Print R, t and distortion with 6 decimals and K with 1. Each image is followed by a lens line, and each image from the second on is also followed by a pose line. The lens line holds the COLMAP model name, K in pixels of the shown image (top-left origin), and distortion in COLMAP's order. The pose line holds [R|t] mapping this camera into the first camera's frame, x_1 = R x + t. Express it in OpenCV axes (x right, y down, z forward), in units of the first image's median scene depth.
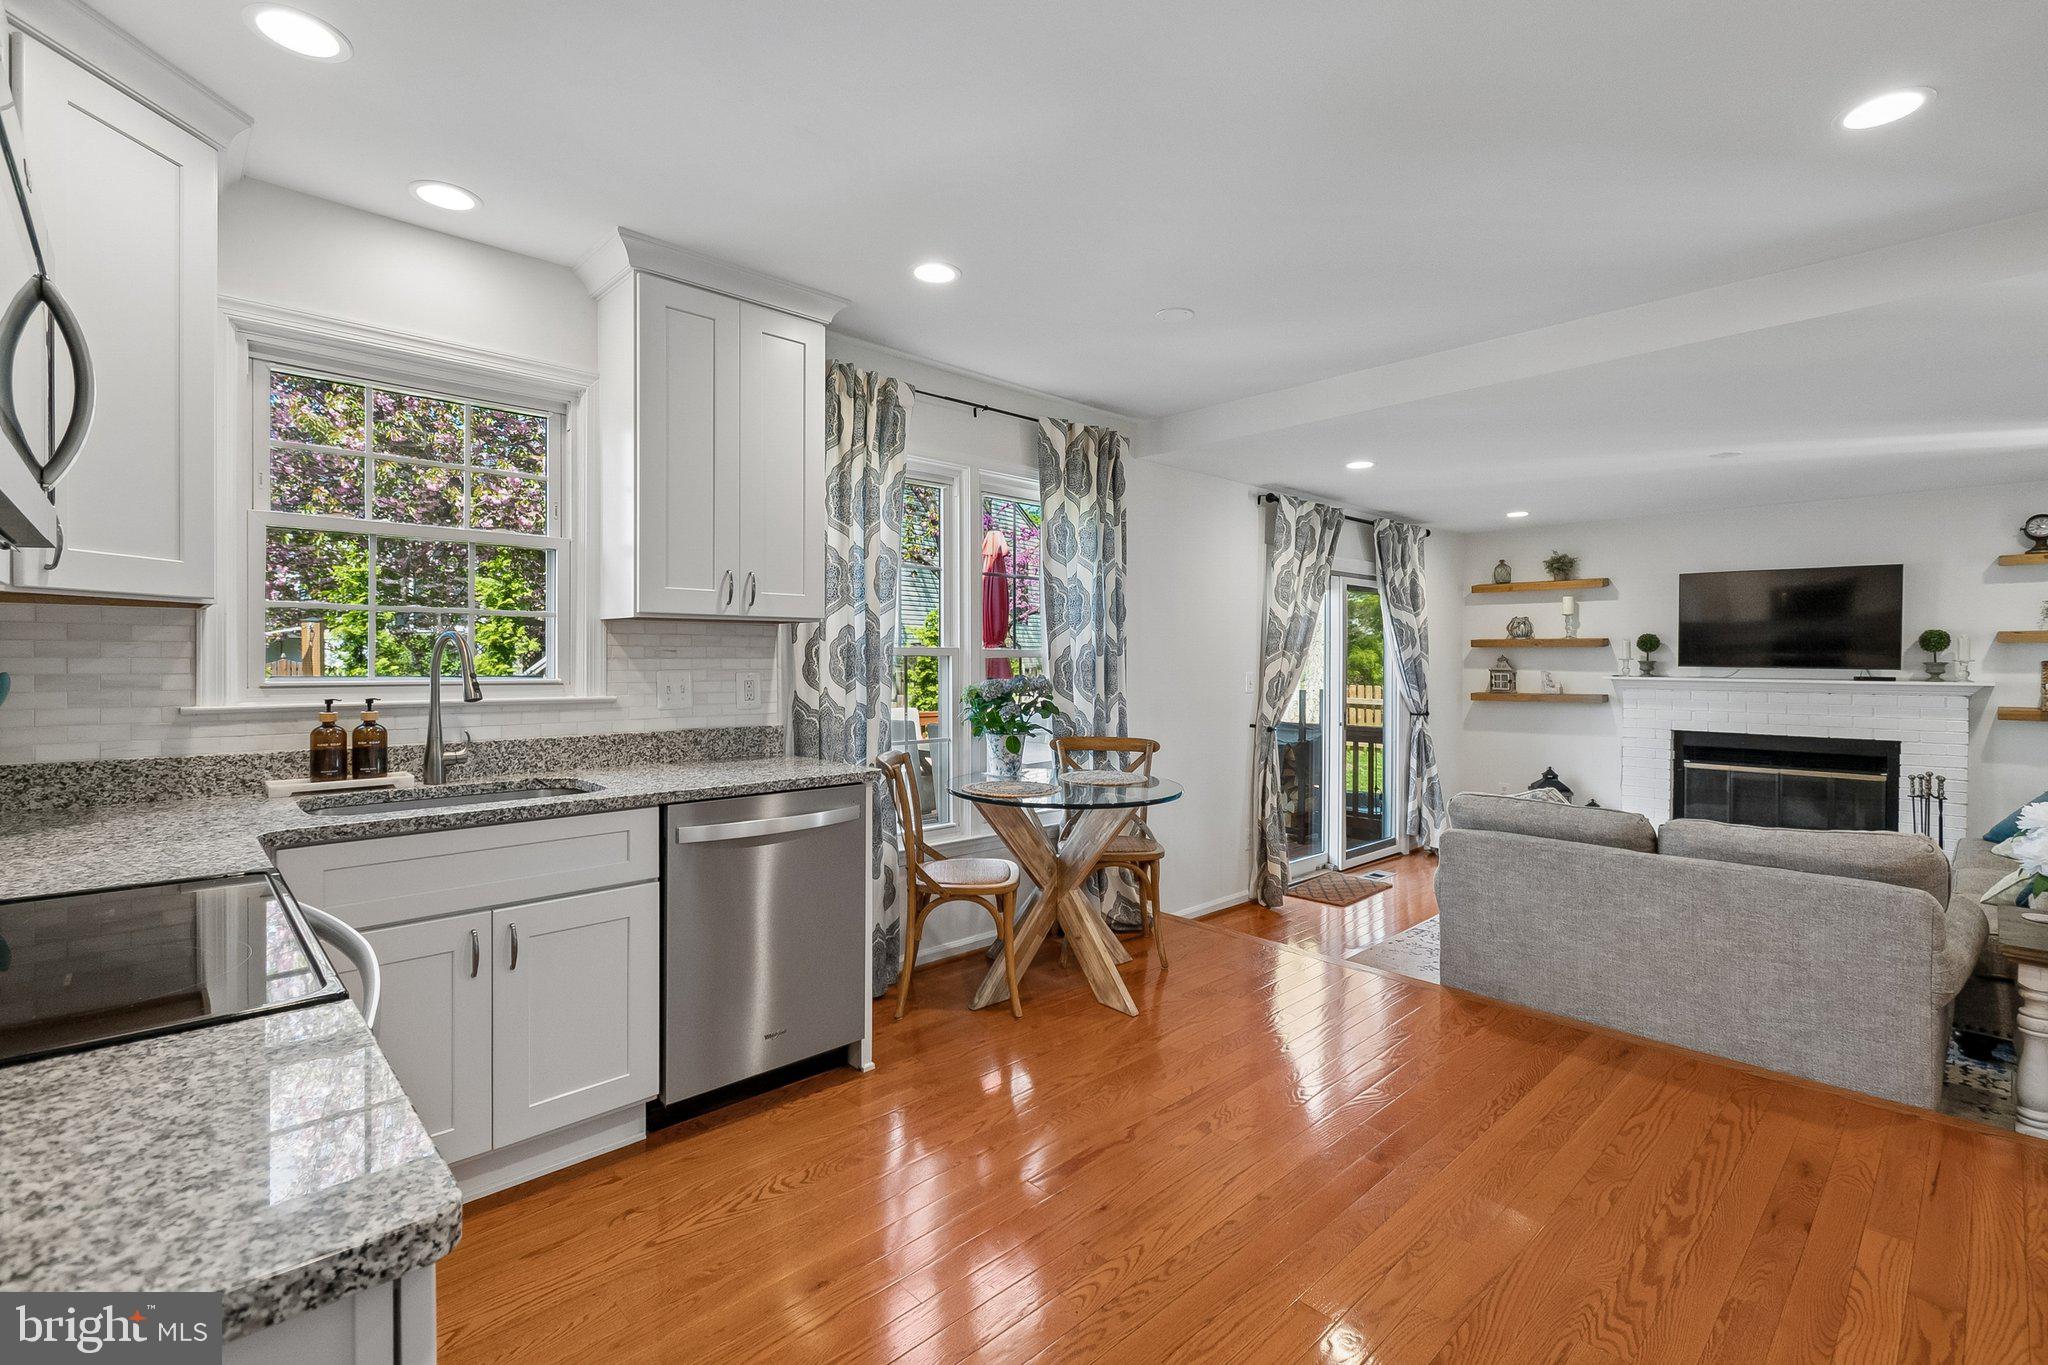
lens RADIAL K [[909.8, 0, 1030.2], [0, 909.8, 661.9], [0, 0, 1]] dist [-0.000551, -0.000659]
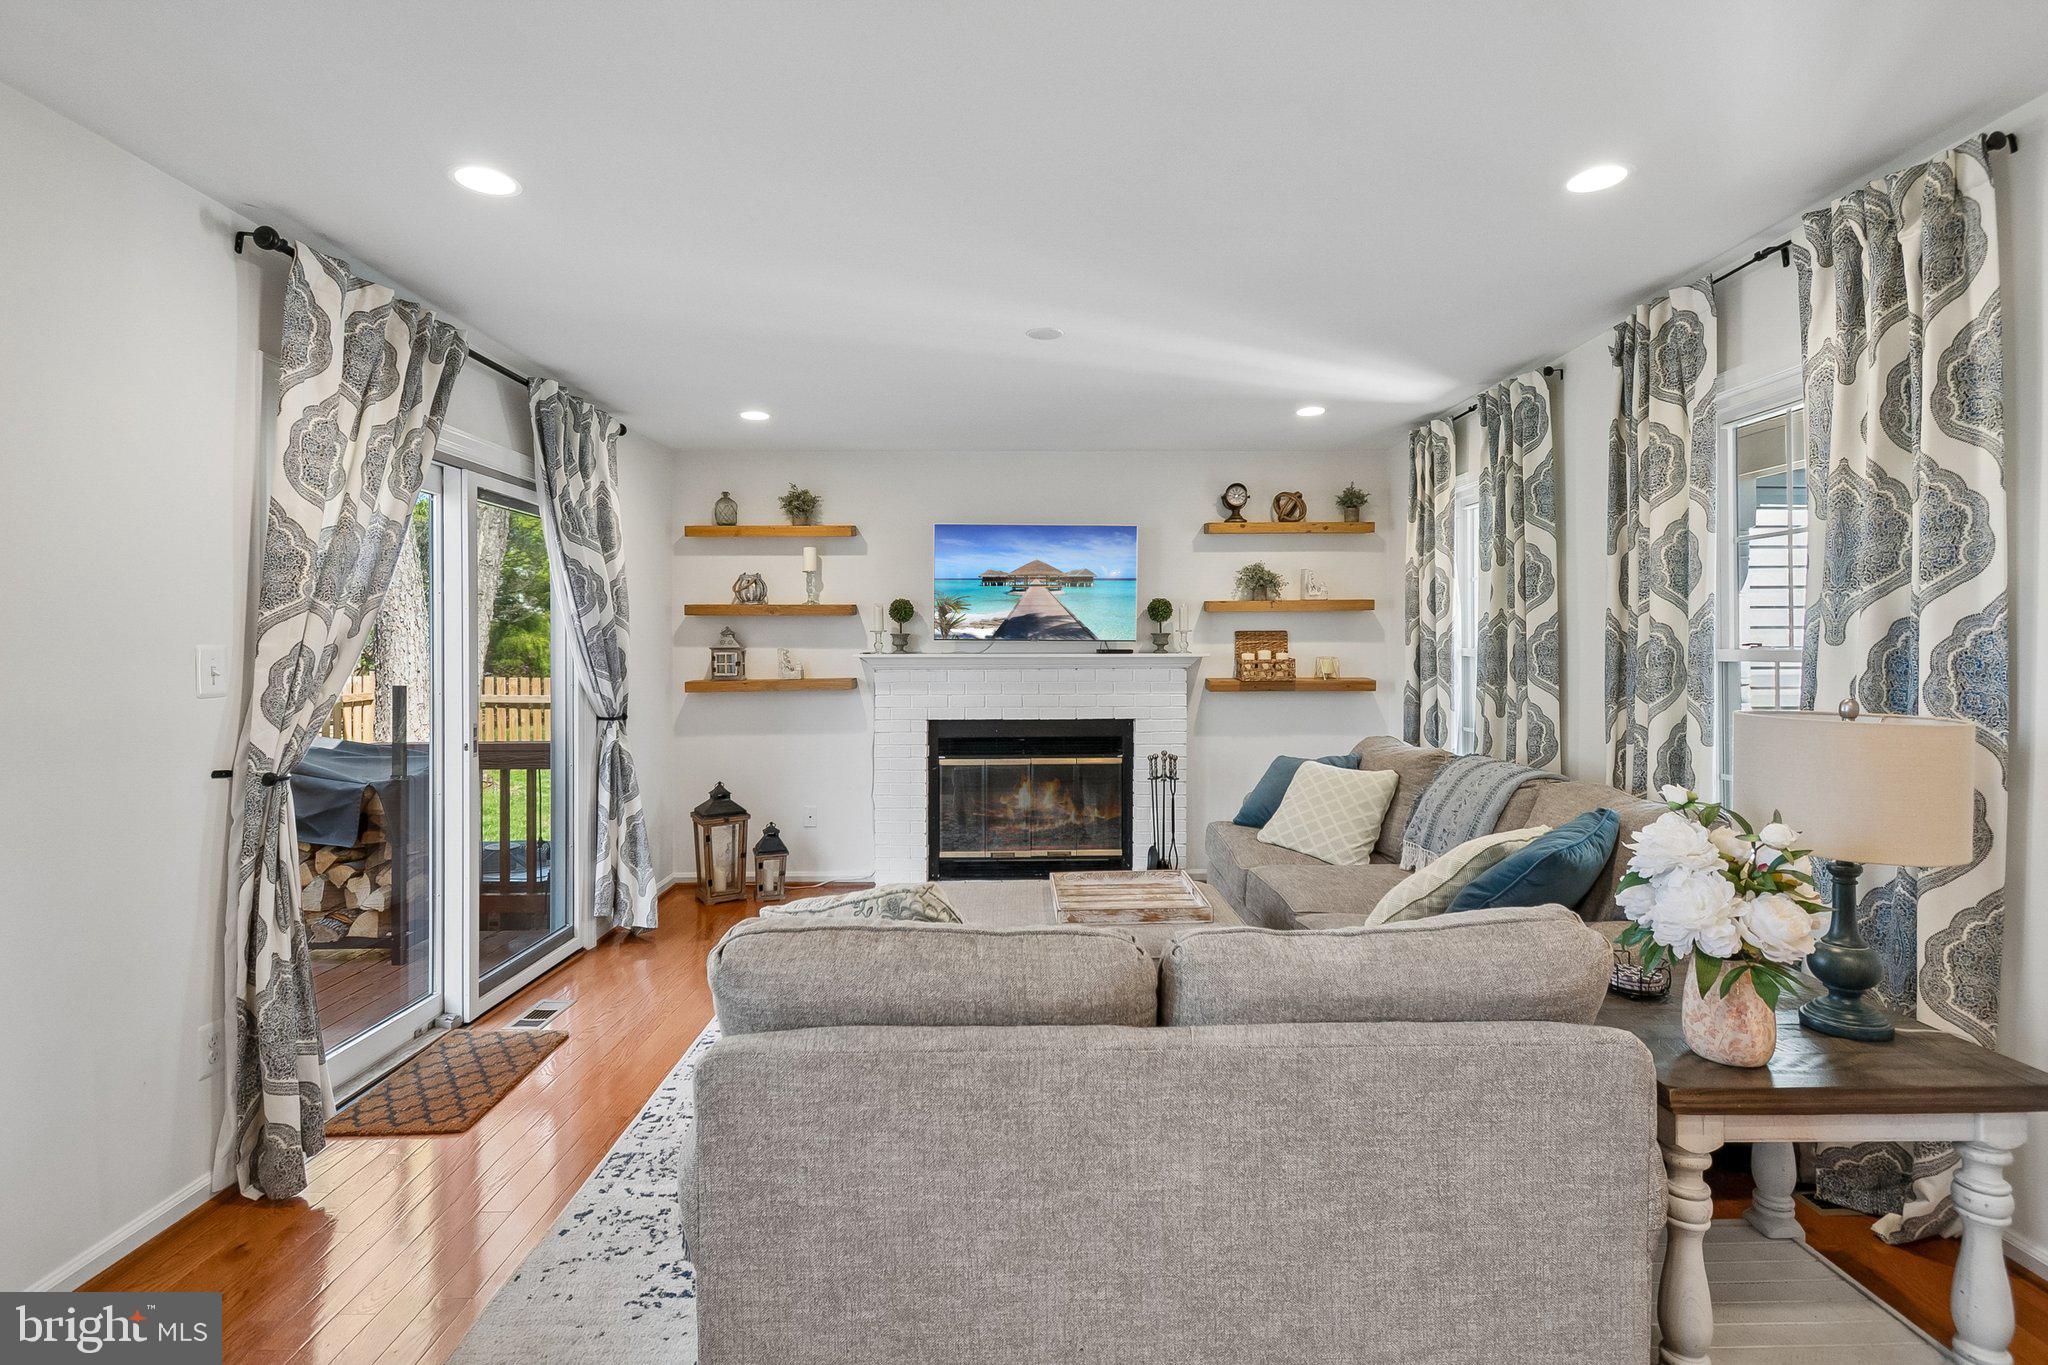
lens RADIAL K [[963.4, 0, 1025.6], [0, 963.4, 646.4], [0, 0, 1]] dist [0.002916, -0.000116]
pose [[0.681605, -0.004390, 0.731707, 0.164331], [0.009277, 0.999953, -0.002642, 0.015167], [-0.731662, 0.008589, 0.681614, 0.406556]]
